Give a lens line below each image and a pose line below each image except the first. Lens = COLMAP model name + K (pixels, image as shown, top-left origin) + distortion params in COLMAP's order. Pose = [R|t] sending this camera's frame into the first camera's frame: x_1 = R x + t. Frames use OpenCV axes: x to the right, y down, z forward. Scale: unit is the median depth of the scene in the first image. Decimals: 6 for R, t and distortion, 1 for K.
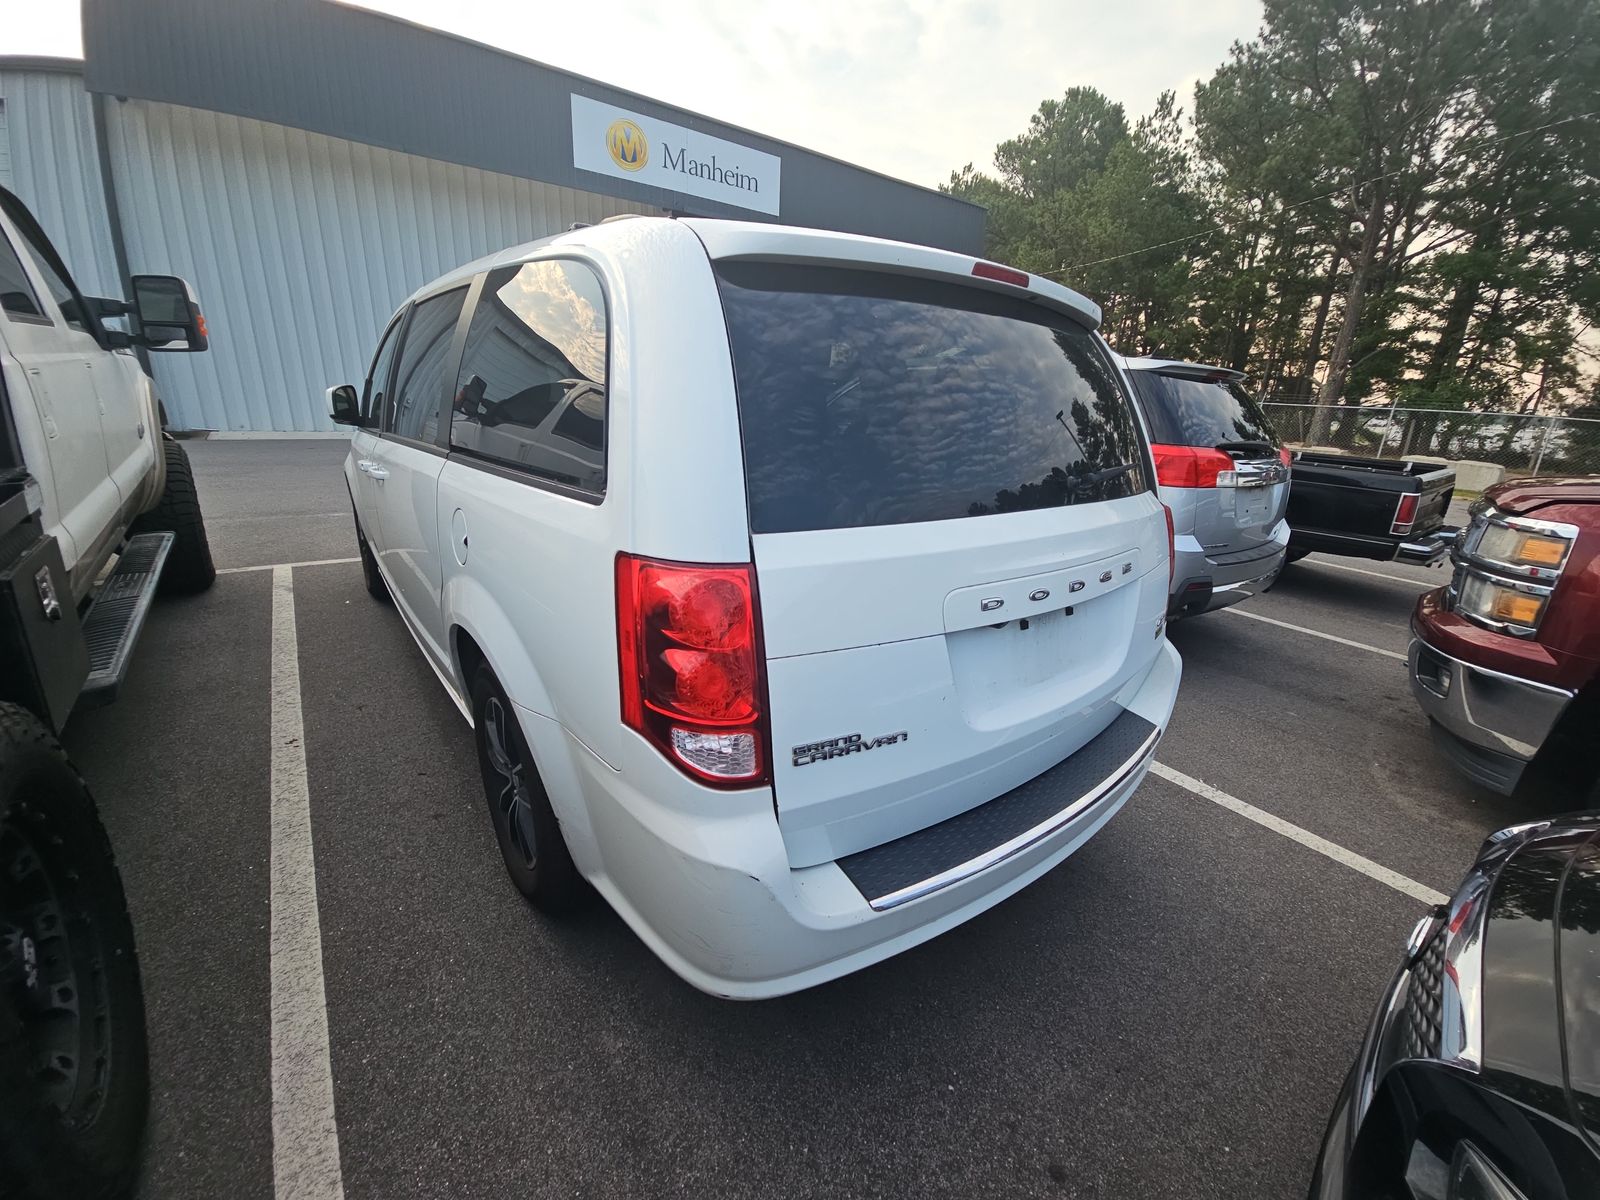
lens RADIAL K [[642.9, 0, 822.0], [0, 642.9, 604.6], [0, 0, 1]] dist [0.007496, -0.012355]
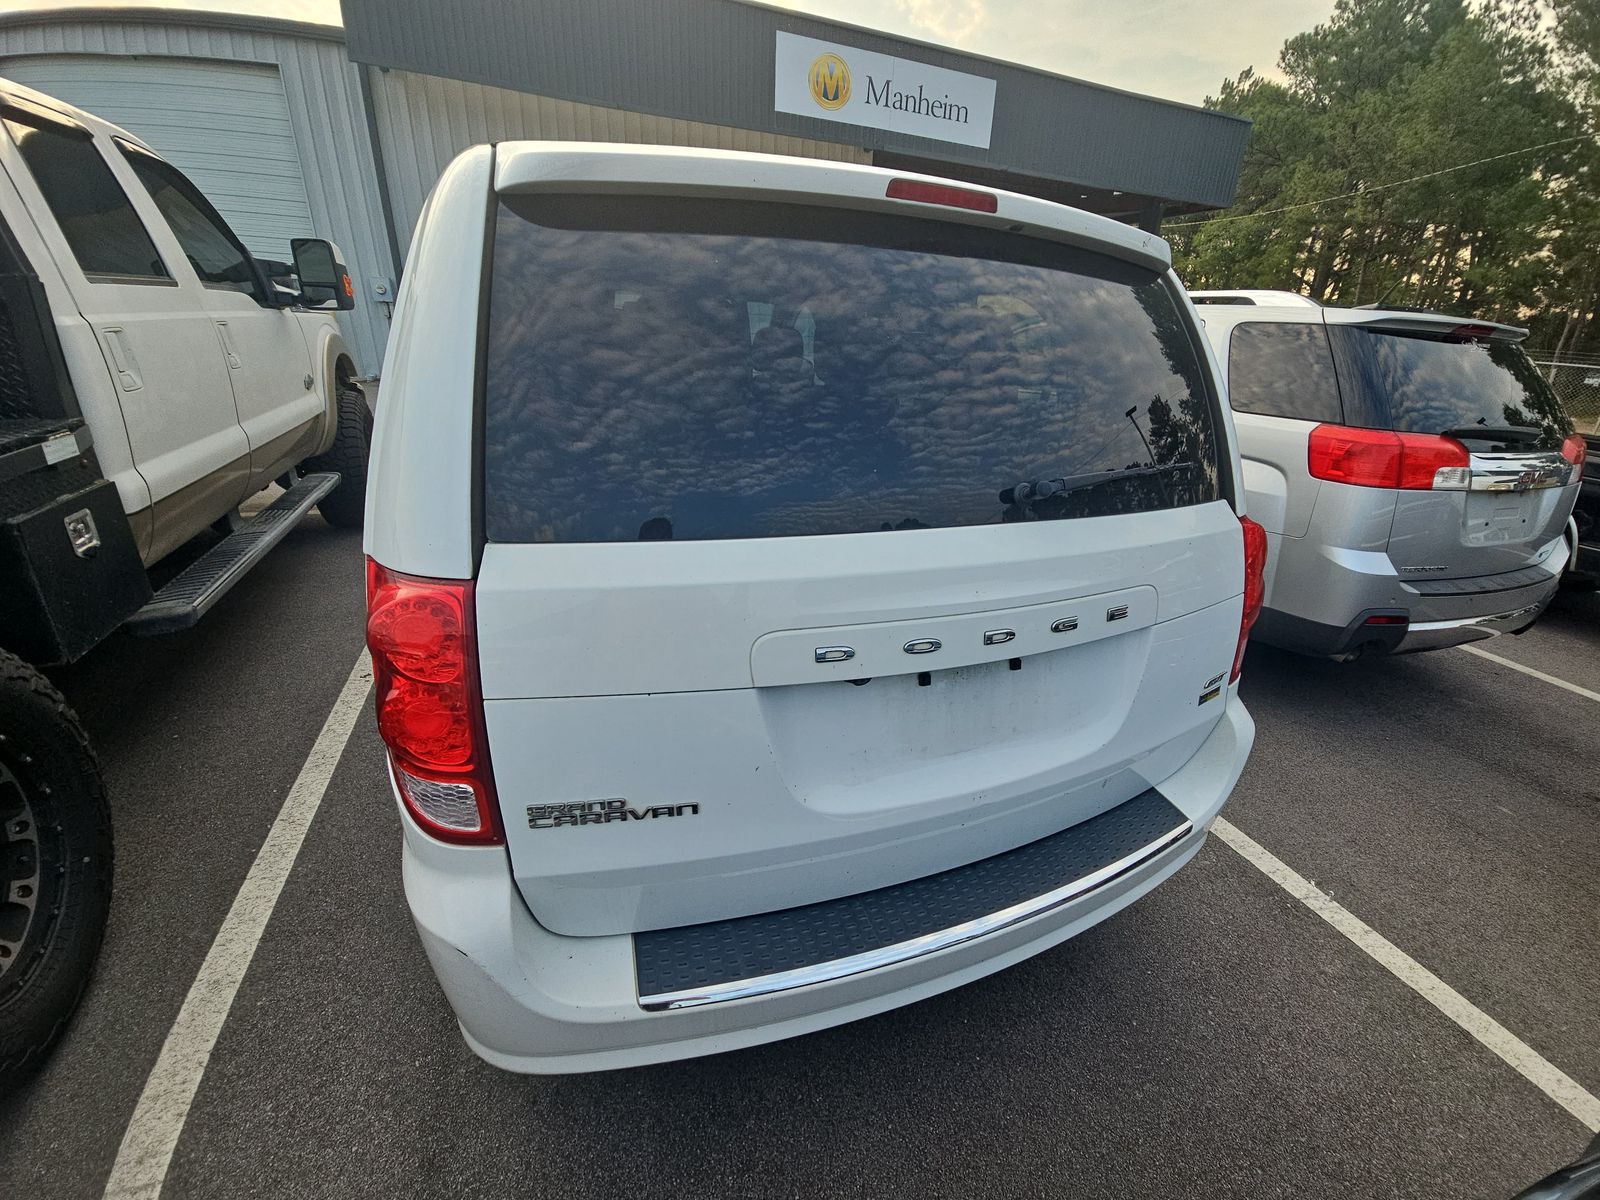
lens RADIAL K [[648.8, 0, 849.2], [0, 648.8, 611.4], [0, 0, 1]] dist [0.022166, -0.016490]
pose [[0.960885, 0.107245, -0.255338, 0.186078], [-0.090088, 0.992875, 0.078002, -0.044201], [0.261884, -0.051948, 0.963700, 0.109833]]
